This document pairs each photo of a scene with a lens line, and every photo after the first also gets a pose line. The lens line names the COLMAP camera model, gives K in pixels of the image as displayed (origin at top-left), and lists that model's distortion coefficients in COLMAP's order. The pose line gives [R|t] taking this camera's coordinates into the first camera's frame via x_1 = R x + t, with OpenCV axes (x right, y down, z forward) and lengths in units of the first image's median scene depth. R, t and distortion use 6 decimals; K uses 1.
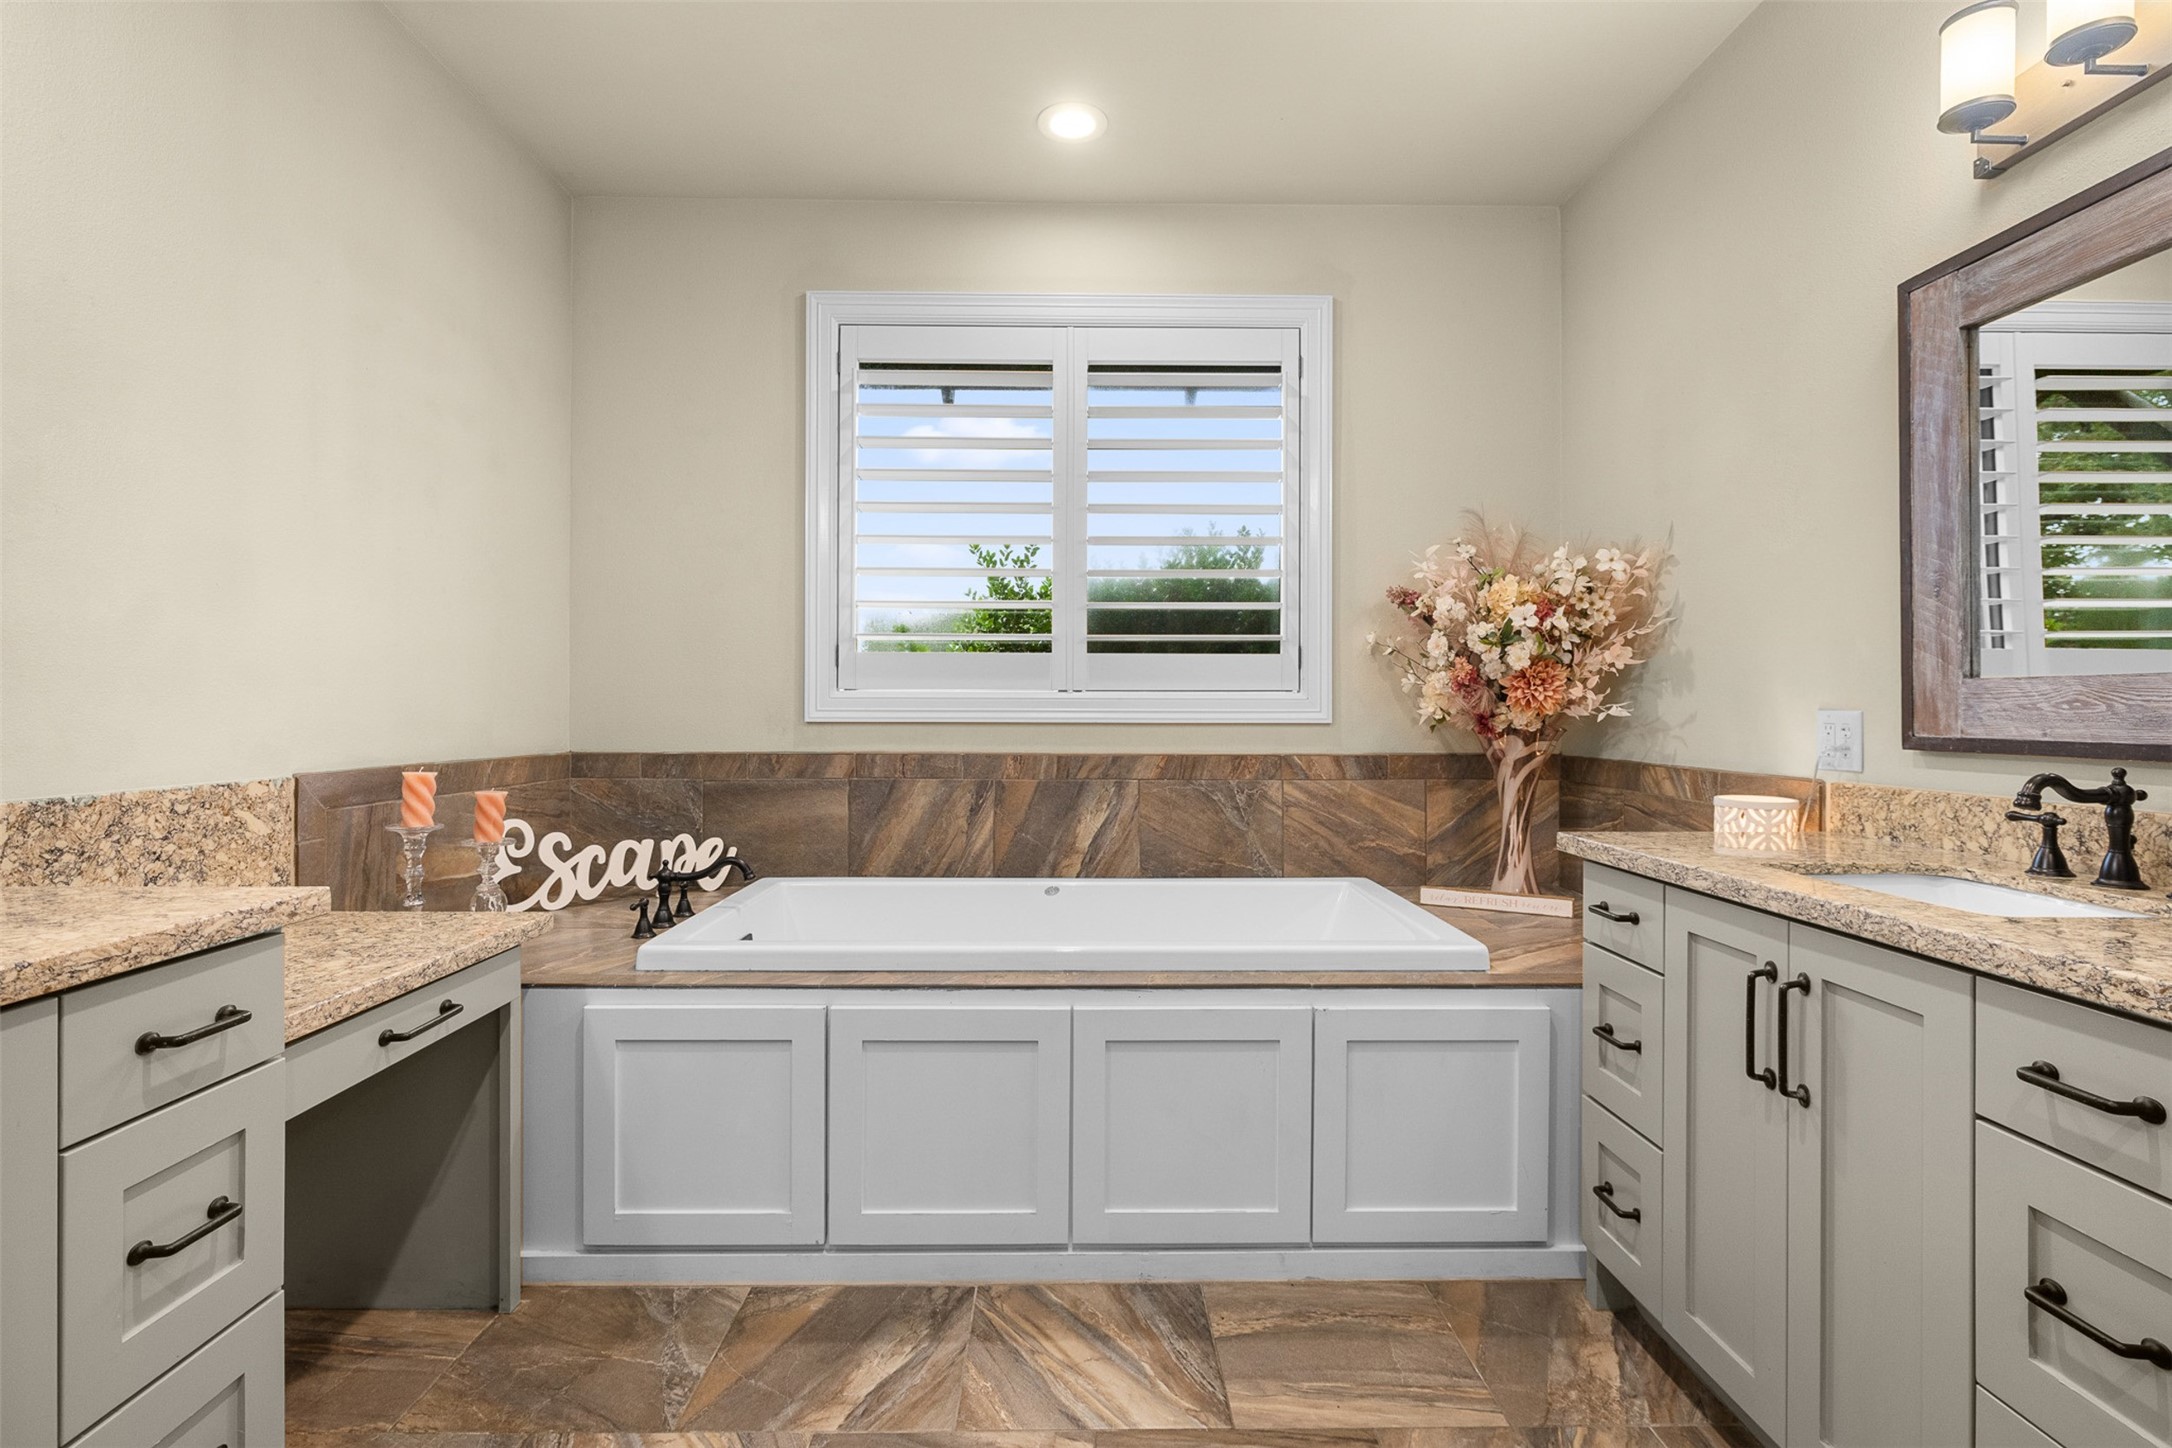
lens RADIAL K [[1058.5, 0, 1087.4], [0, 1058.5, 709.8], [0, 0, 1]] dist [0.000735, 0.000216]
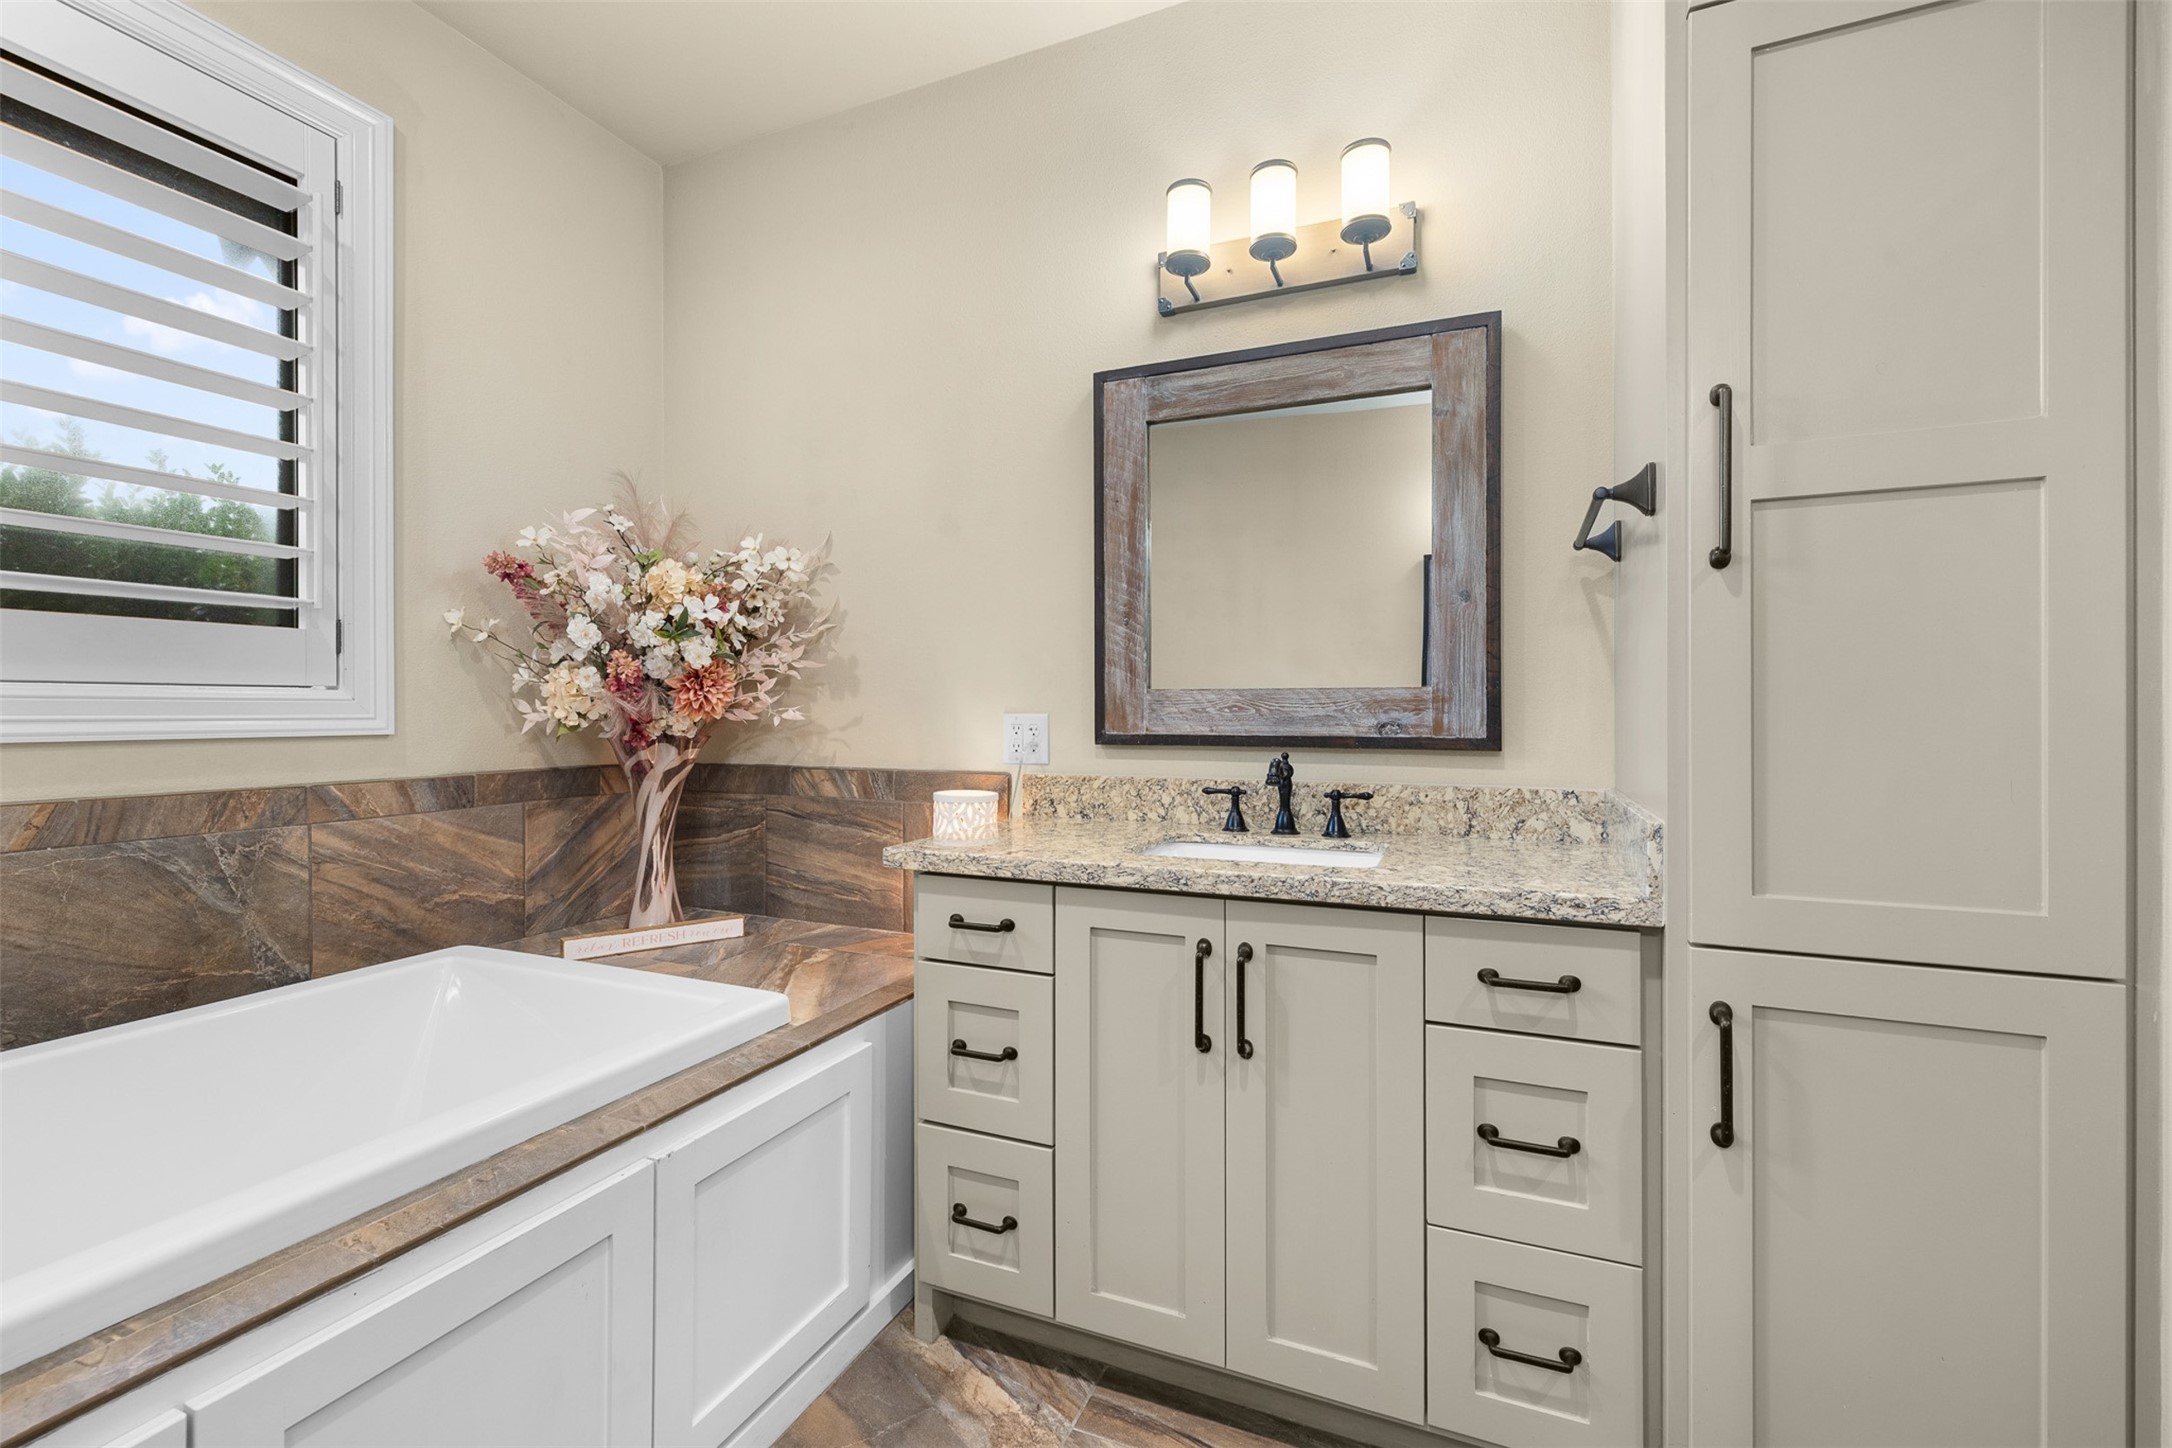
lens RADIAL K [[919.3, 0, 1083.6], [0, 919.3, 713.1], [0, 0, 1]] dist [0.001124, 0.000283]
pose [[0.404893, -0.004722, 0.914352, -0.164512], [0.002776, 0.999988, 0.003935, -0.002924], [-0.914360, 0.000945, 0.404901, 0.403531]]
